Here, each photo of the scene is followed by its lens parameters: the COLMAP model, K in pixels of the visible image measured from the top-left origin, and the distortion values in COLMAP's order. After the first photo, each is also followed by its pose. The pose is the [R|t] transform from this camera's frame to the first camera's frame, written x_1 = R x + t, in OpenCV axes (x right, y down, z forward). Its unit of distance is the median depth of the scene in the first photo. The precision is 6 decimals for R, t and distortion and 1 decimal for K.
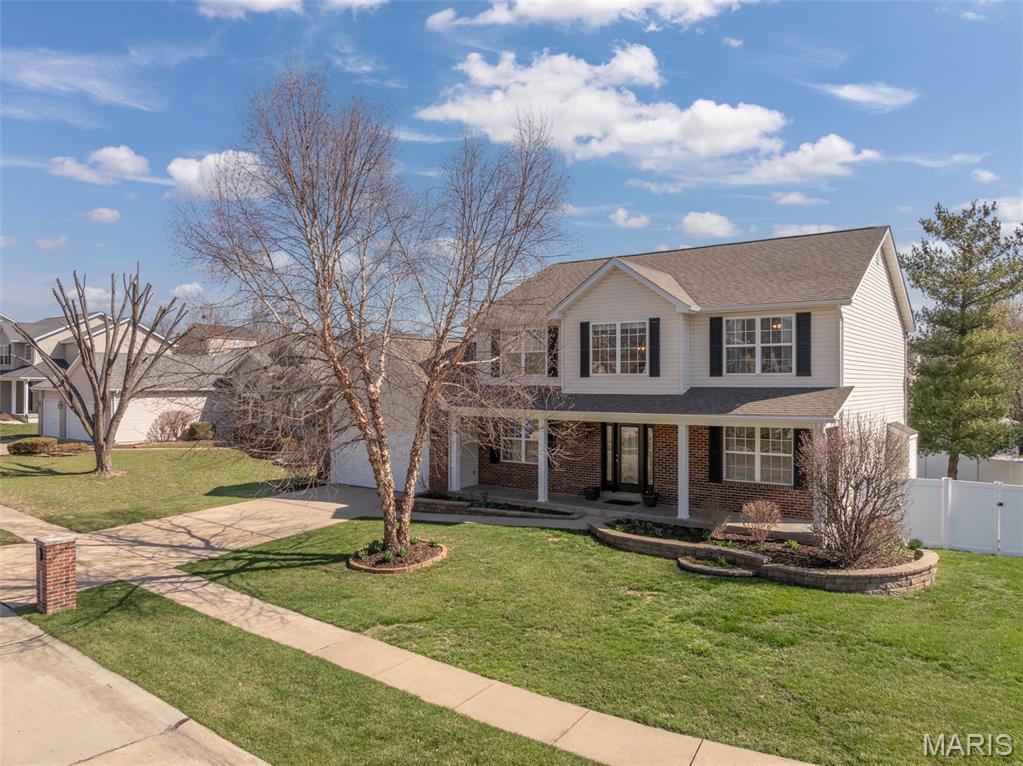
lens RADIAL K [[716.8, 0, 516.3], [0, 716.8, 377.3], [0, 0, 1]] dist [-0.034572, 0.002087]
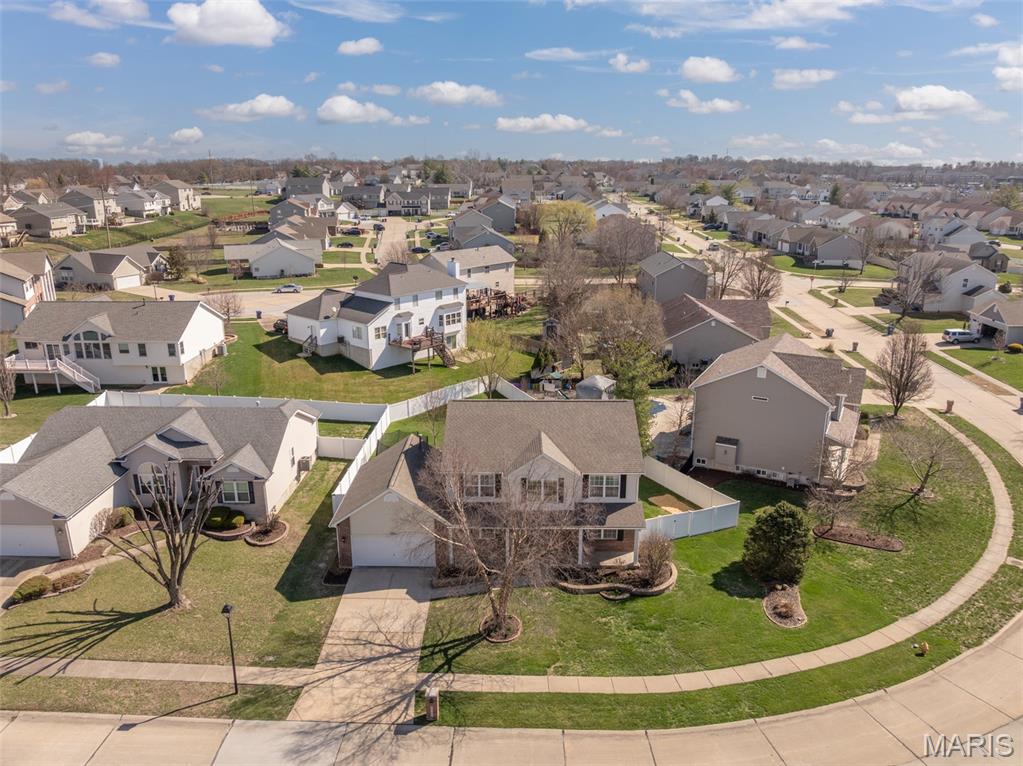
lens RADIAL K [[716.8, 0, 516.3], [0, 716.8, 377.3], [0, 0, 1]] dist [-0.034572, 0.002087]
pose [[0.806705, -0.166285, 0.567077, -1.589370], [-0.006256, 0.957138, 0.289563, -1.455779], [-0.590921, -0.237140, 0.771088, -0.743040]]
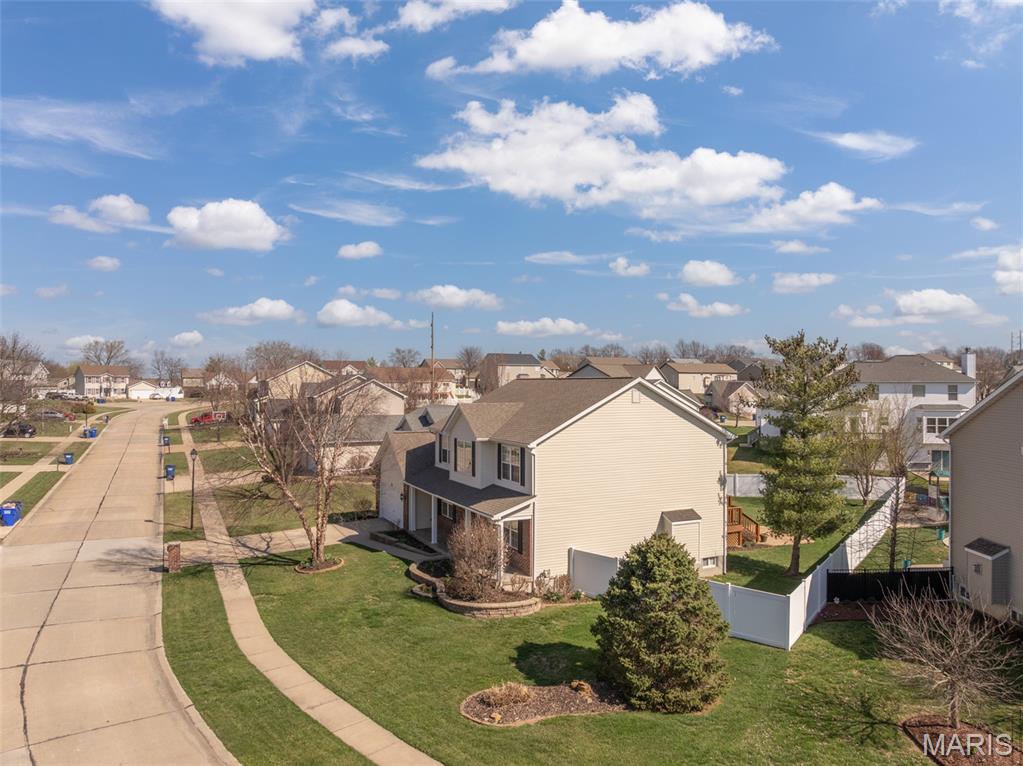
lens RADIAL K [[716.8, 0, 516.3], [0, 716.8, 377.3], [0, 0, 1]] dist [-0.034572, 0.002087]
pose [[0.889692, -0.004219, -0.456542, 1.534556], [0.004003, 0.999991, -0.001441, -0.337634], [0.456544, -0.000546, 0.889701, -0.655661]]
